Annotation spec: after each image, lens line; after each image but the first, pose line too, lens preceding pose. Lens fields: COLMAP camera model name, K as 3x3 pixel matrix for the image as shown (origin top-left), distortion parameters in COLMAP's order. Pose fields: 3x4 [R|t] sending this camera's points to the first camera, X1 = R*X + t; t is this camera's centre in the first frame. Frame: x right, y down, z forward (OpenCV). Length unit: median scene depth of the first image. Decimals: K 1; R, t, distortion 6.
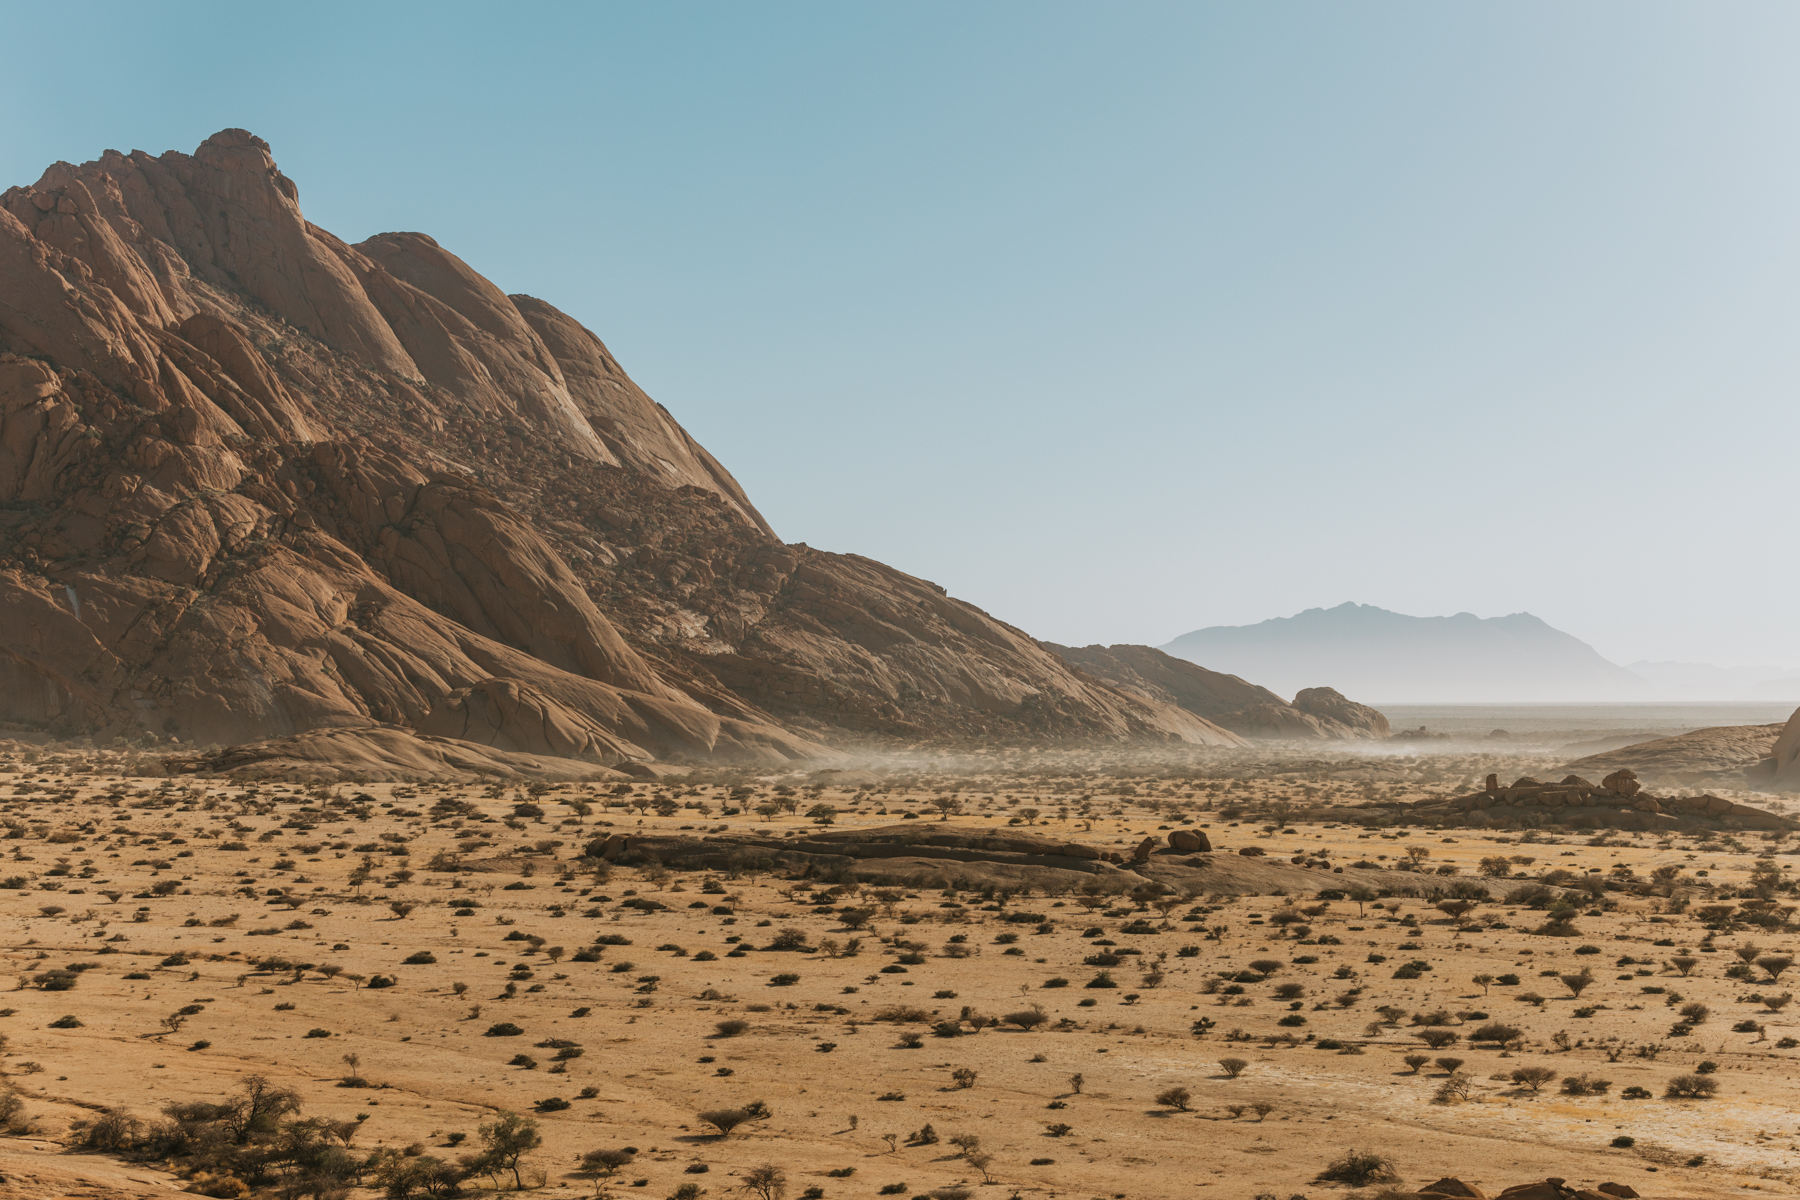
lens RADIAL K [[3640.7, 0, 899.4], [0, 3640.7, 601.5], [0, 0, 1]] dist [-0.017587, 0.000000]
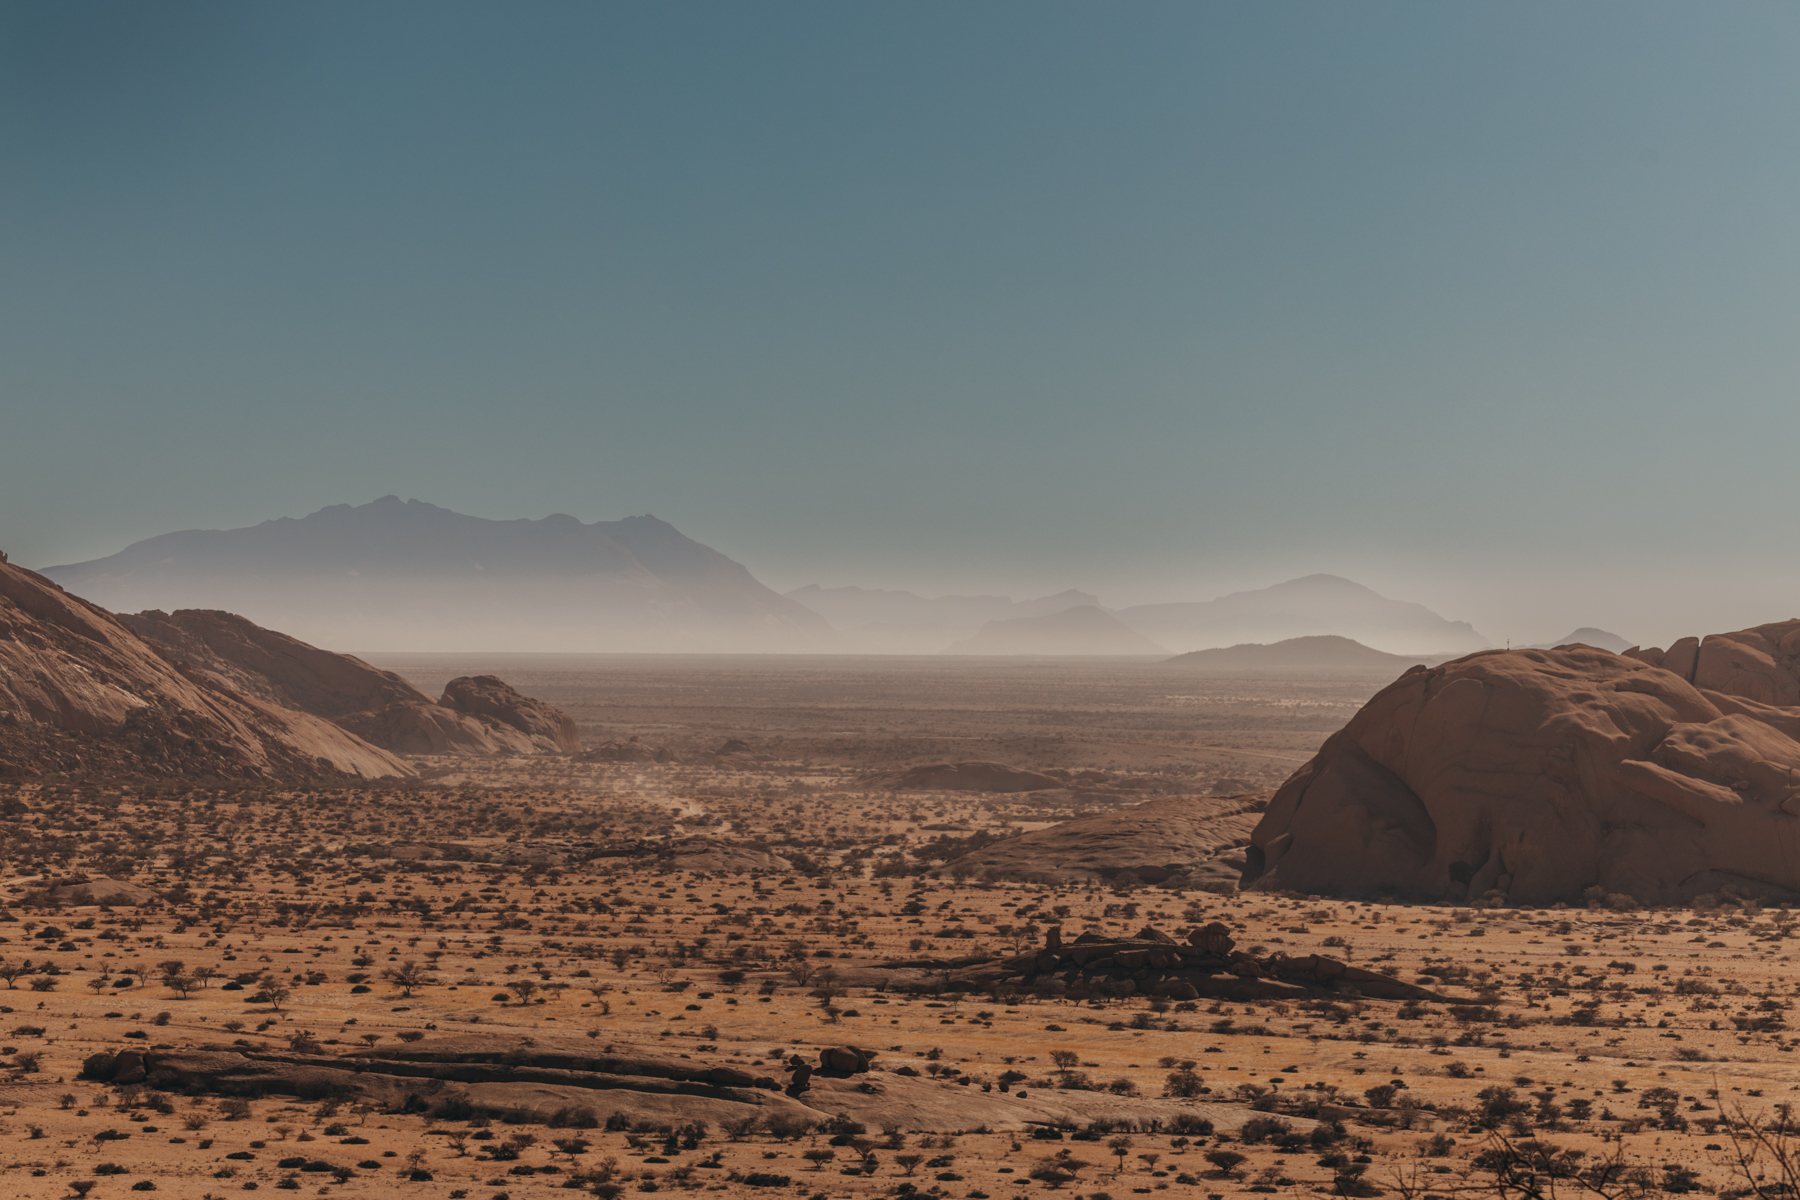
lens RADIAL K [[5562.9, 0, 900.1], [0, 5562.9, 599.5], [0, 0, 1]] dist [-0.124994, 0.000000]
pose [[0.974639, 0.009008, 0.223600, -0.060024], [-0.014309, 0.999653, 0.022098, -0.021283], [-0.223324, -0.024737, 0.974430, -0.079878]]
